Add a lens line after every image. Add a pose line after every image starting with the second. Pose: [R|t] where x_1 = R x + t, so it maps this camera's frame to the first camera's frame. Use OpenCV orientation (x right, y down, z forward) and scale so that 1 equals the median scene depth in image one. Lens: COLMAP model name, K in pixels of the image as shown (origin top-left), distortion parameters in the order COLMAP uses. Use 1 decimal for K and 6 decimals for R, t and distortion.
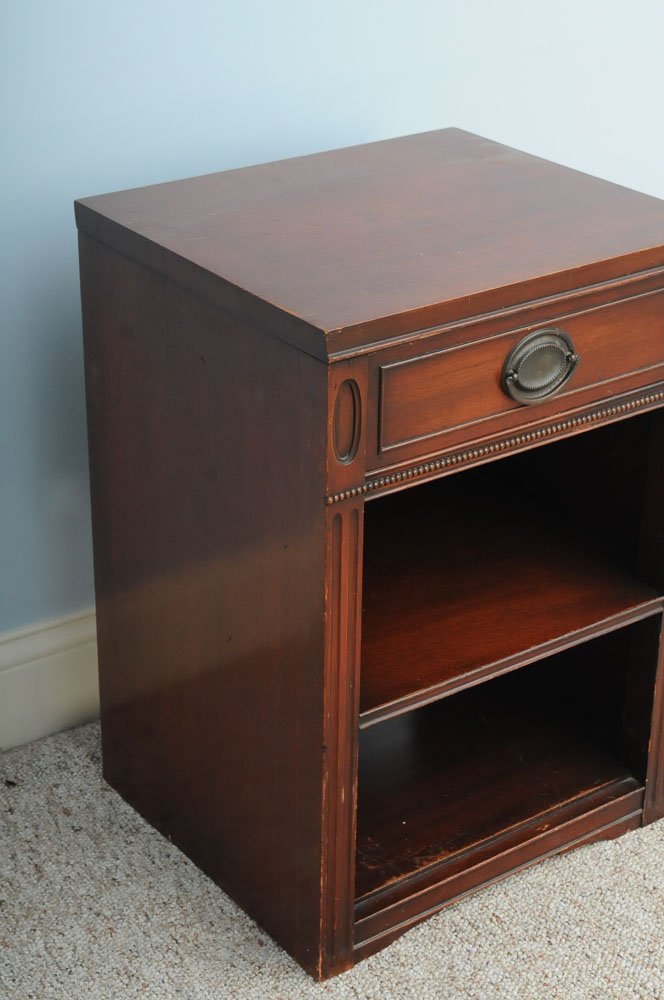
lens RADIAL K [[1910.7, 0, 330.7], [0, 1910.7, 498.7], [0, 0, 1]] dist [0.241635, 0.000000]
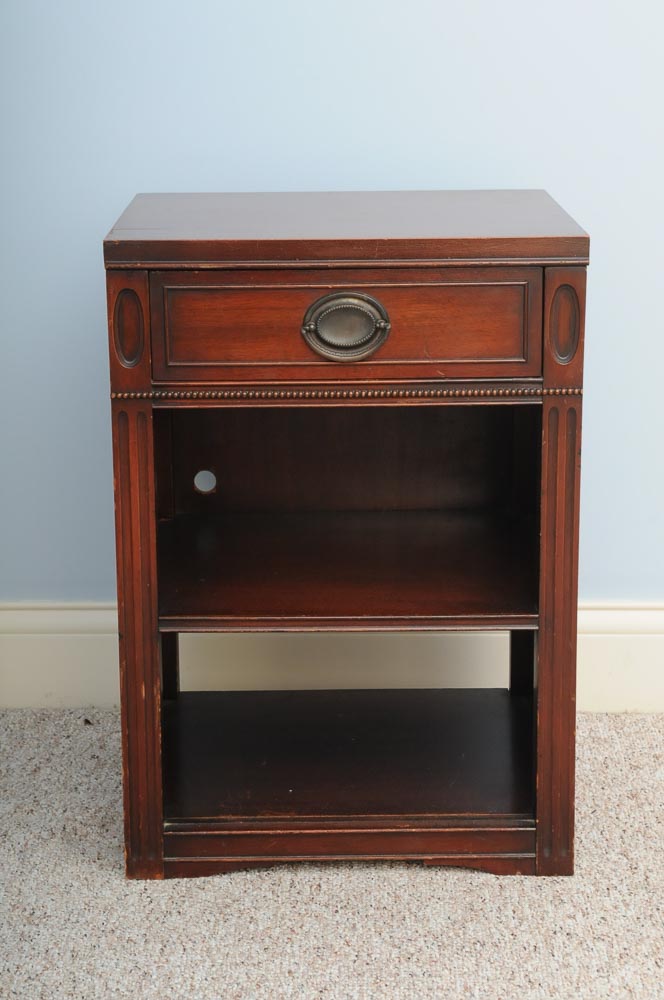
lens RADIAL K [[2130.6, 0, 326.0], [0, 2130.6, 496.2], [0, 0, 1]] dist [0.249281, 0.000000]
pose [[0.810100, 0.129708, -0.571764, 0.804185], [-0.246234, 0.960313, -0.131023, 0.186080], [0.532078, 0.246929, 0.809888, 0.026674]]
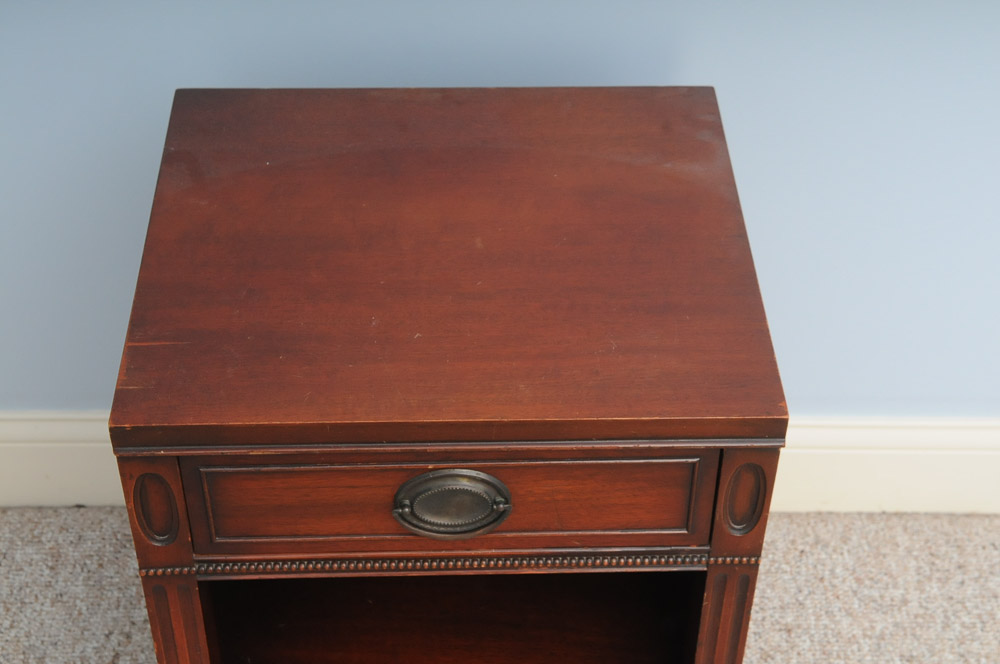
lens RADIAL K [[1674.6, 0, 509.6], [0, 1674.6, 331.0], [0, 0, 1]] dist [0.175529, 0.000000]
pose [[0.827860, 0.375239, -0.416945, 0.395993], [-0.254437, 0.913640, 0.317056, -0.366145], [0.499909, -0.156392, 0.851841, 0.410198]]
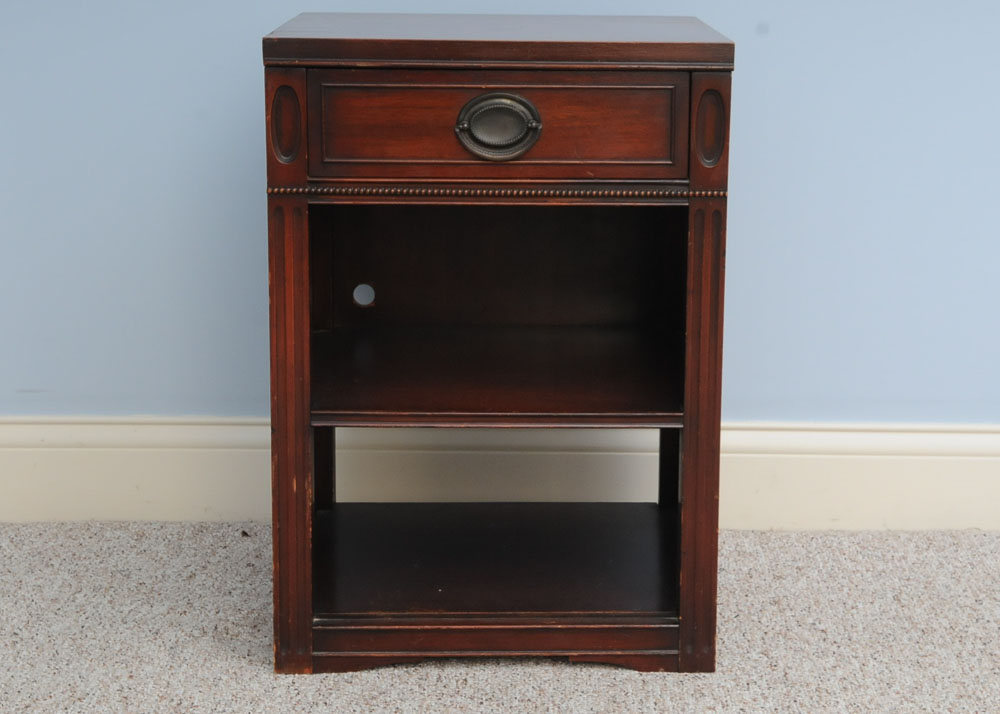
lens RADIAL K [[2027.2, 0, 567.7], [0, 2027.2, 287.8], [0, 0, 1]] dist [0.150966, 0.000000]
pose [[0.825620, 0.109527, -0.553494, 0.806888], [-0.254020, 0.948092, -0.191298, 0.237621], [0.503811, 0.298538, 0.810586, 0.079132]]
